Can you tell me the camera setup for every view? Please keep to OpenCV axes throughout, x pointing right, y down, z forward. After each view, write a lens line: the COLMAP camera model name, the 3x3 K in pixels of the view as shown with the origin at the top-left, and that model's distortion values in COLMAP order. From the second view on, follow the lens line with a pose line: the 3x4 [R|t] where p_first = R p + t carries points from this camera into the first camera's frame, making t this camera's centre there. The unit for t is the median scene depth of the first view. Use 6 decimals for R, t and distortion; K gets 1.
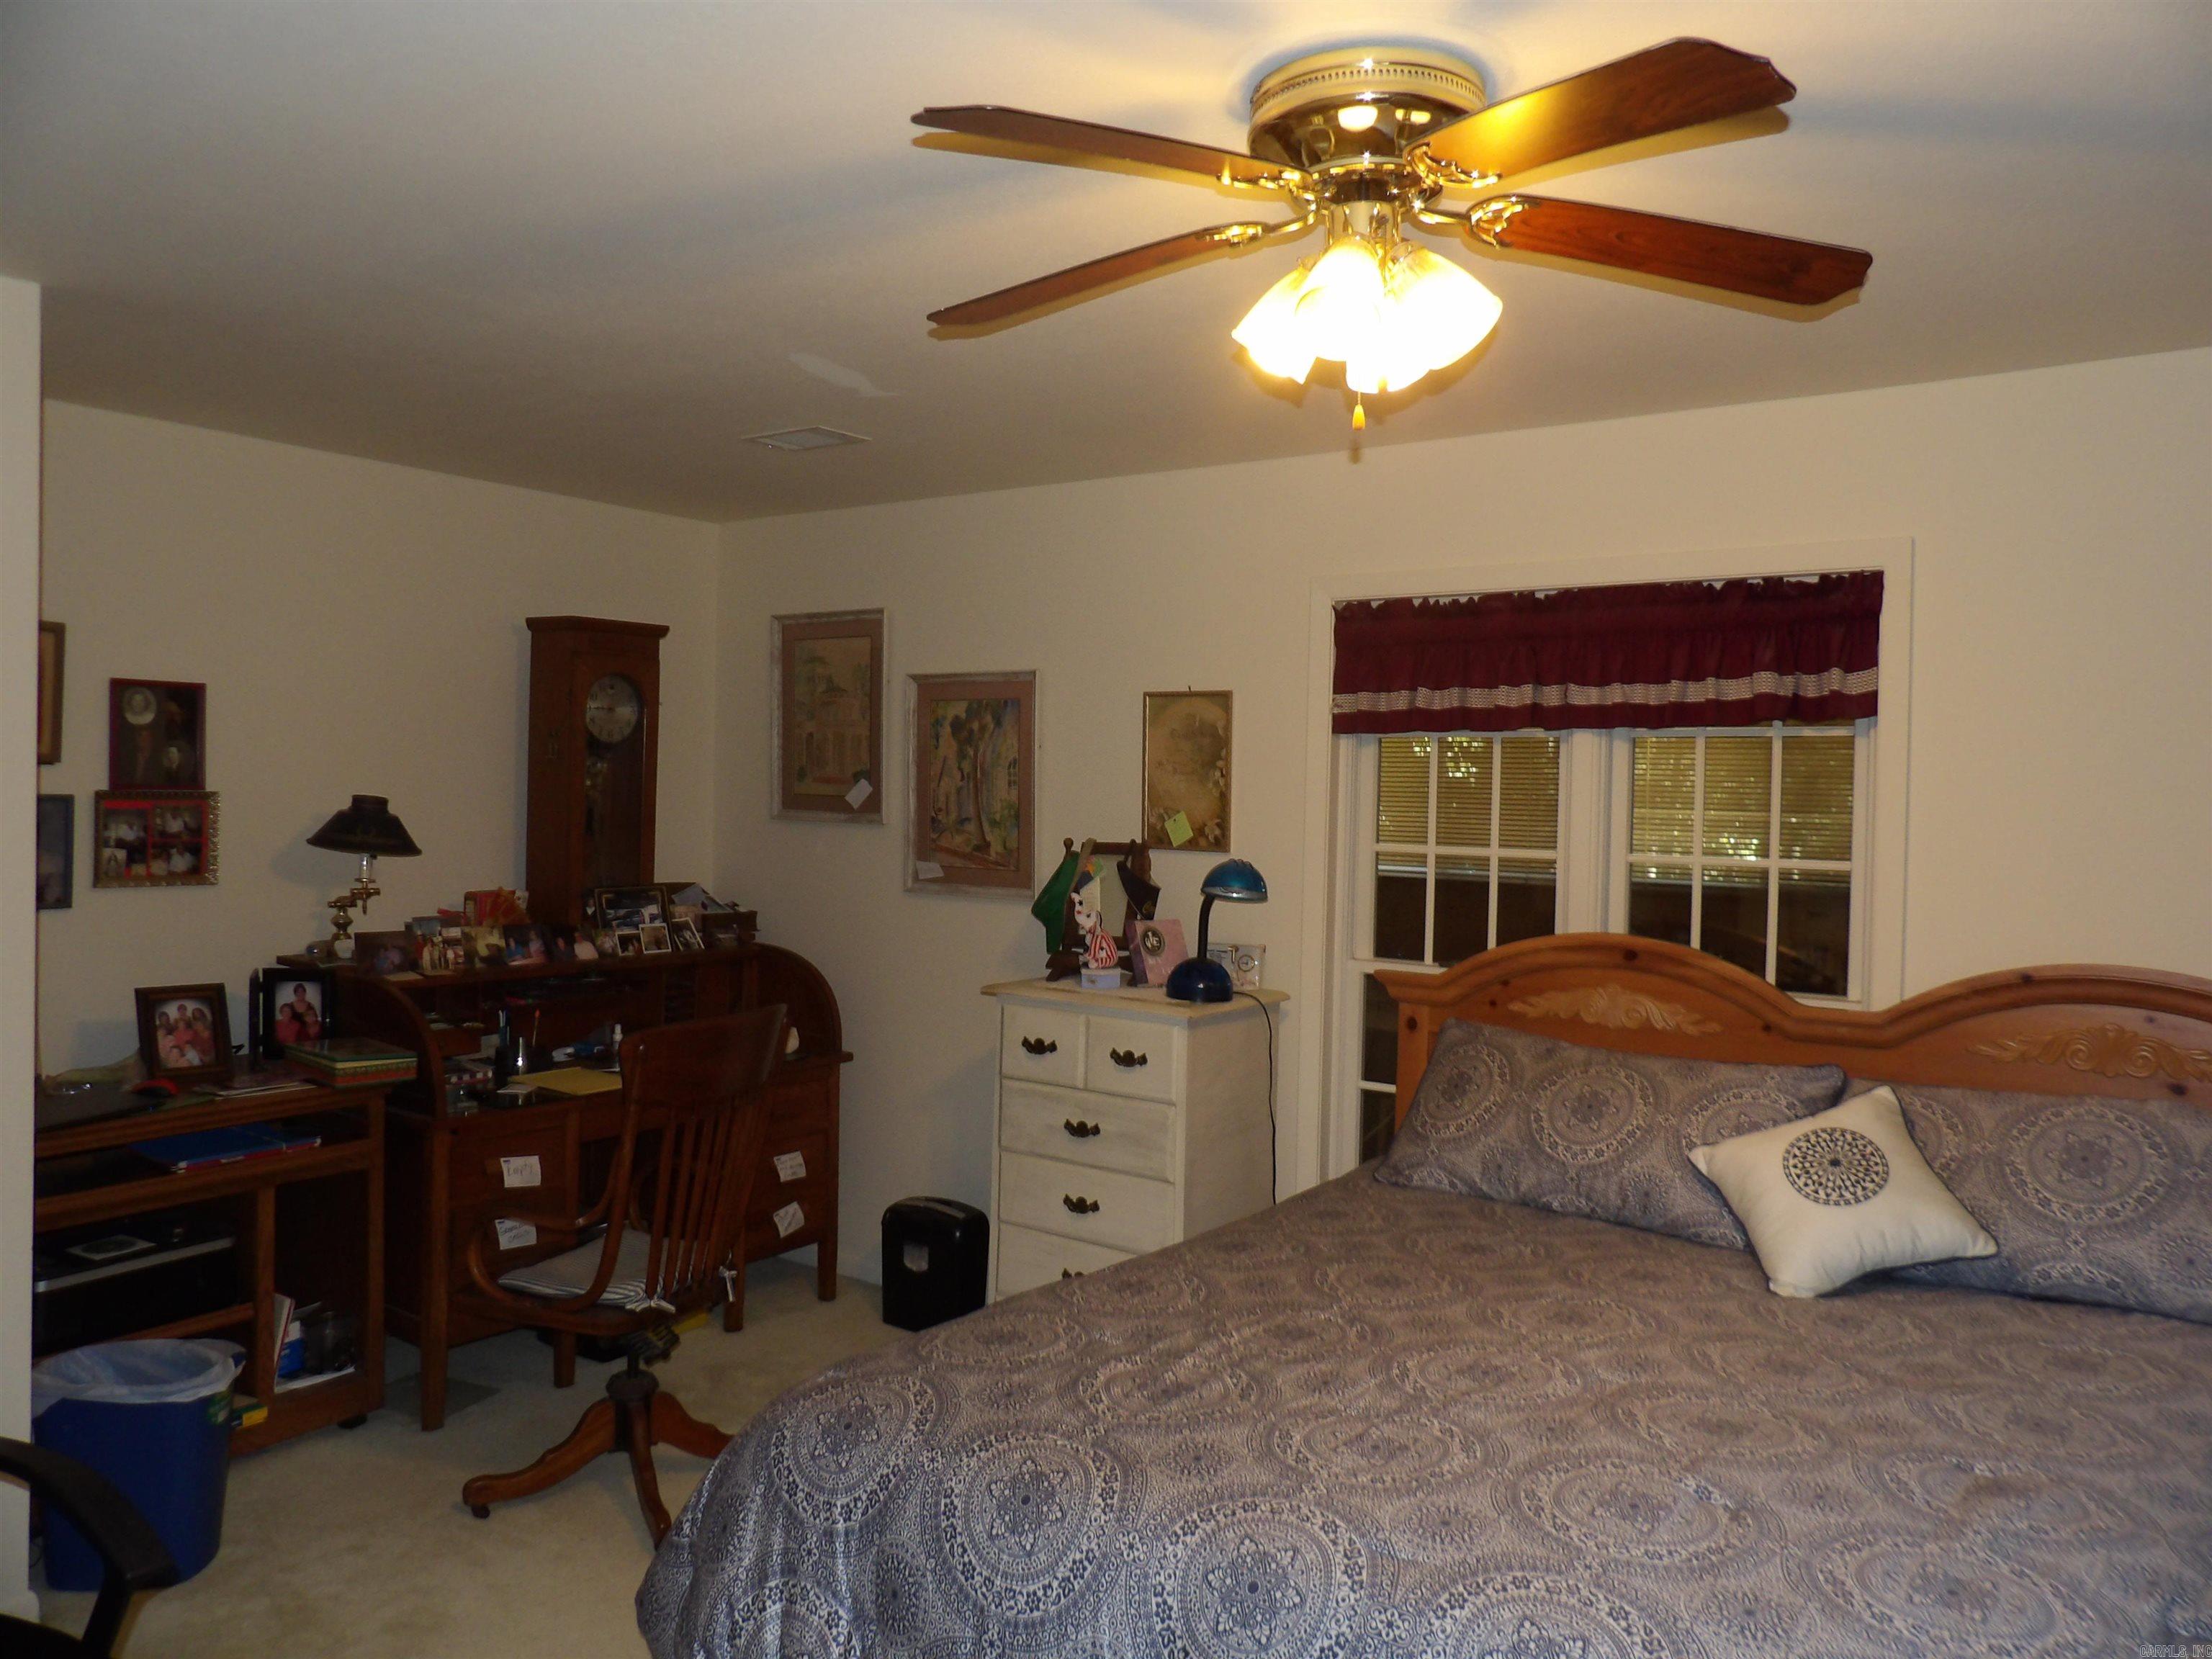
lens RADIAL K [[1596.8, 0, 1108.9], [0, 1596.8, 820.7], [0, 0, 1]] dist [-0.007734, 0.006208]
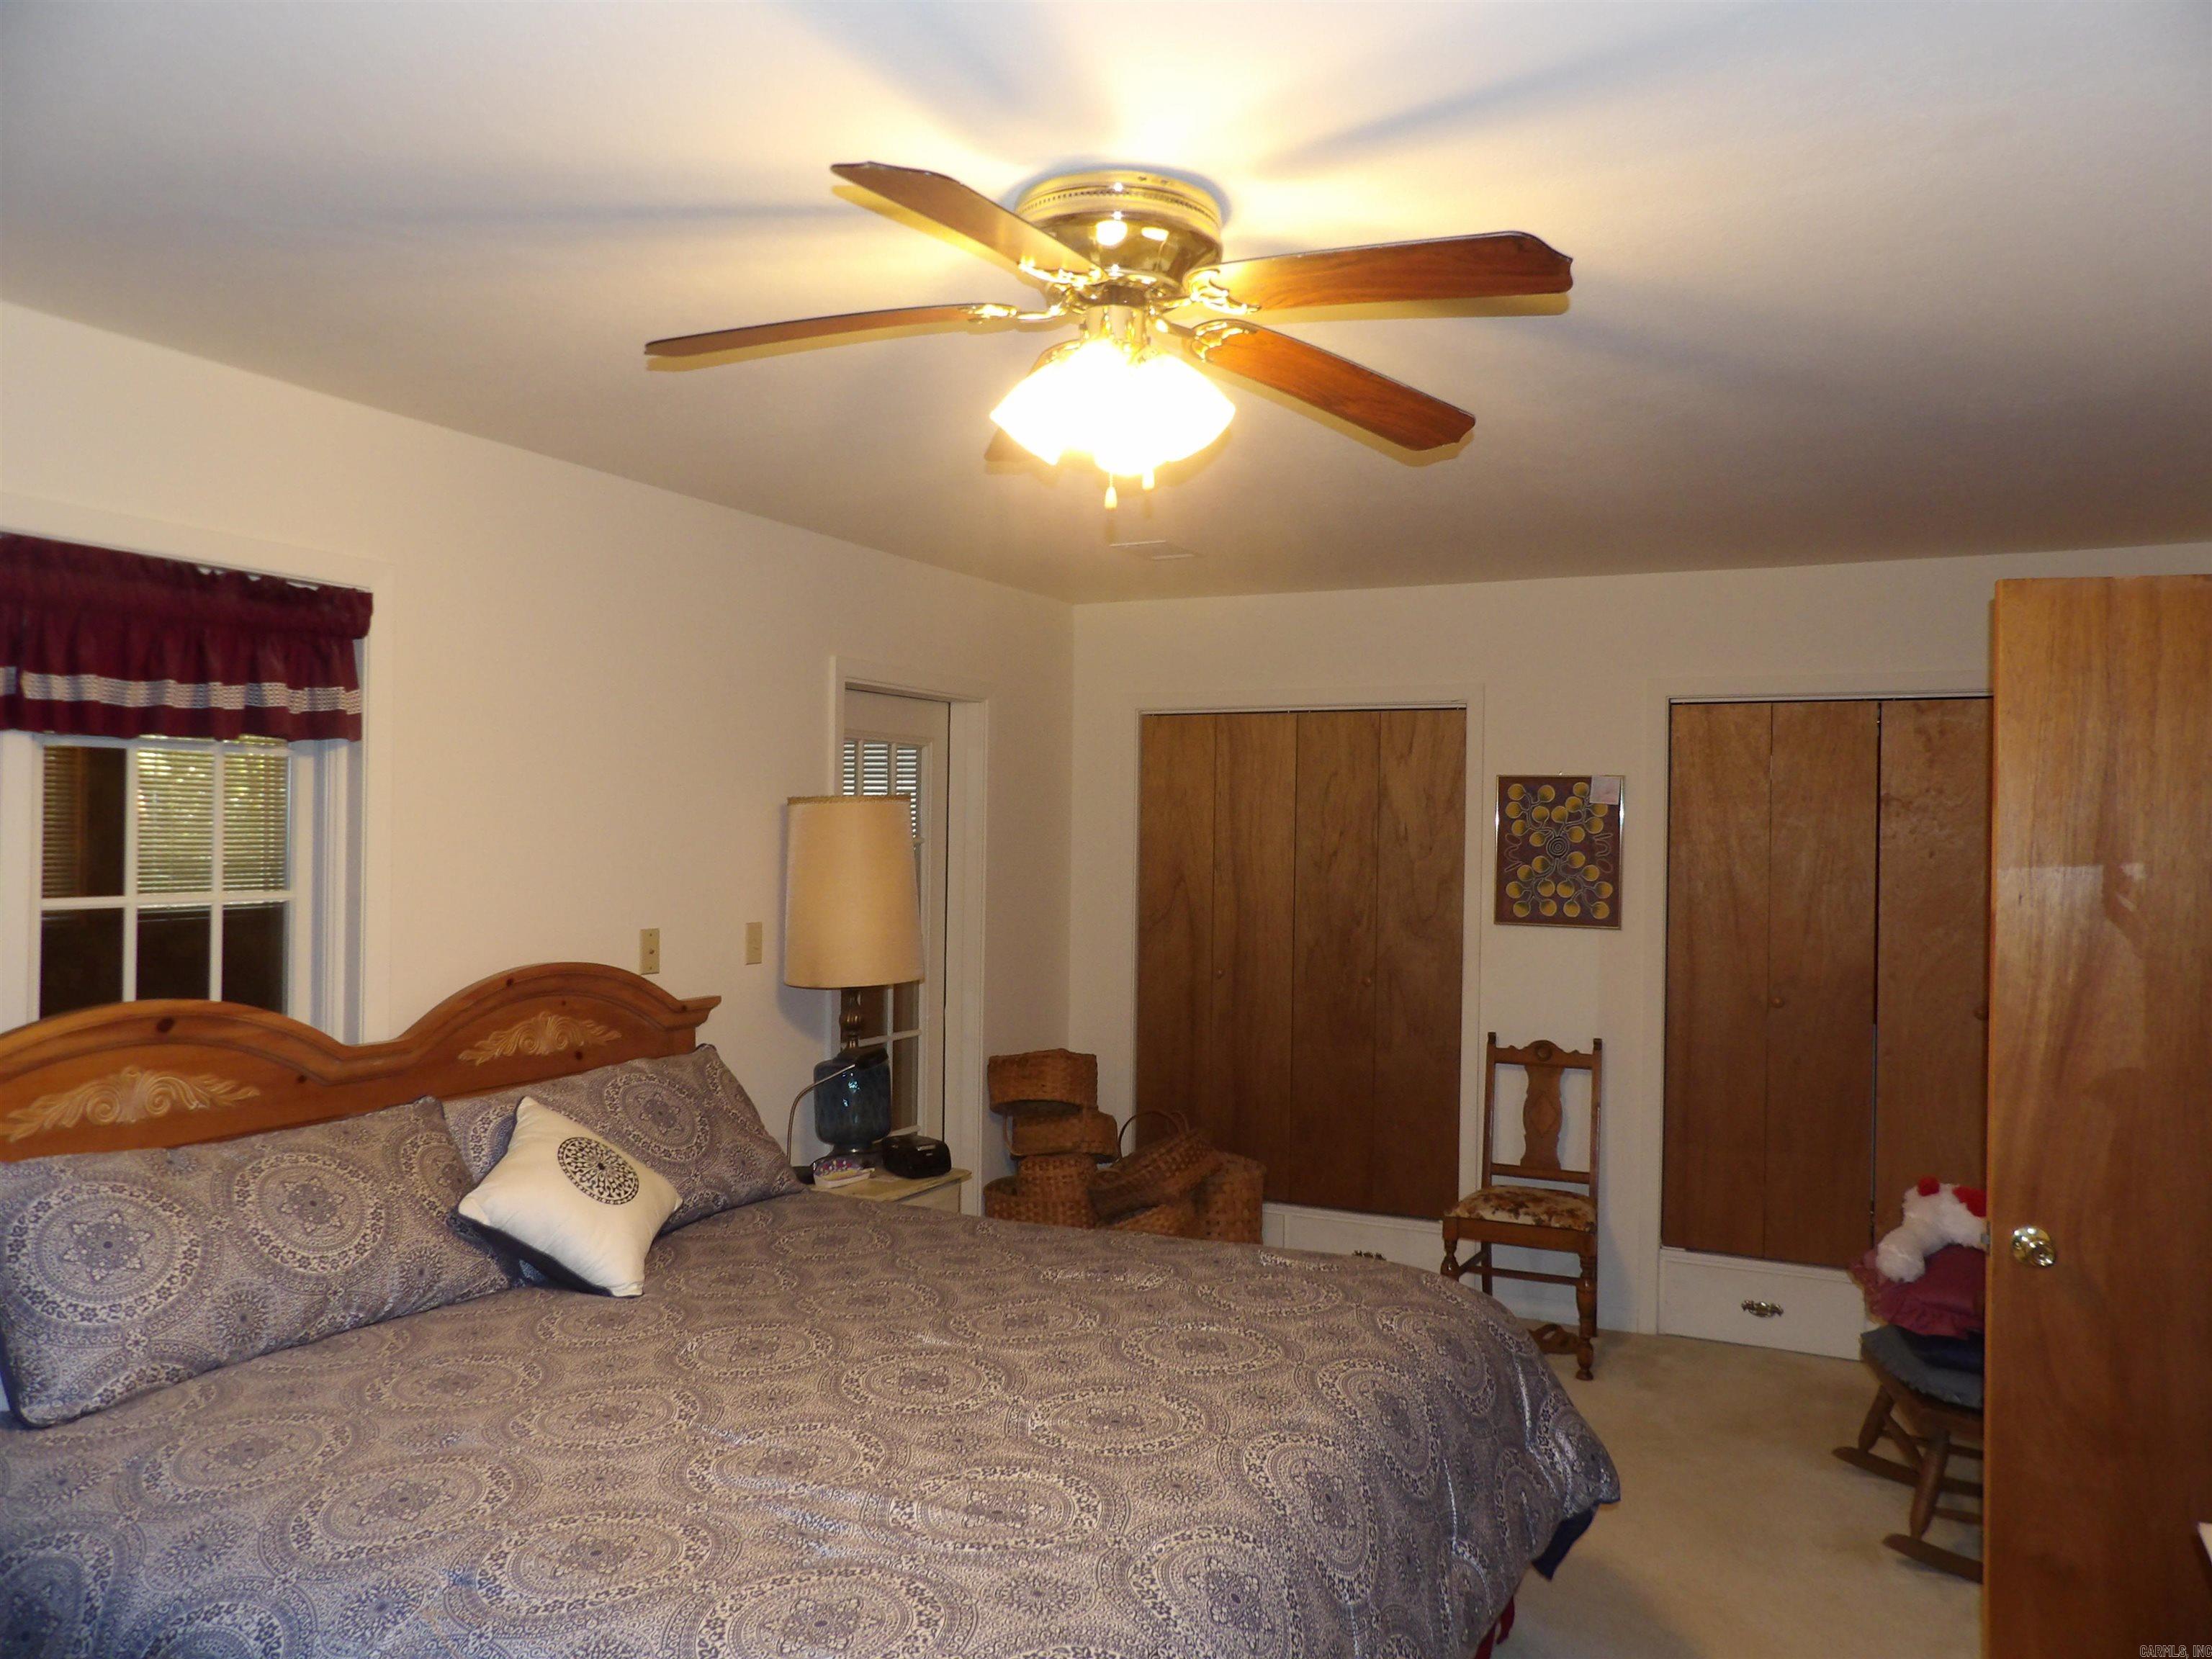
lens RADIAL K [[1568.6, 0, 1116.5], [0, 1568.6, 838.4], [0, 0, 1]] dist [-0.000057, 0.002191]
pose [[-0.166404, -0.026617, 0.985698, -0.540123], [0.003623, 0.999612, 0.027605, -0.029242], [-0.986051, 0.008165, -0.166243, 0.696656]]
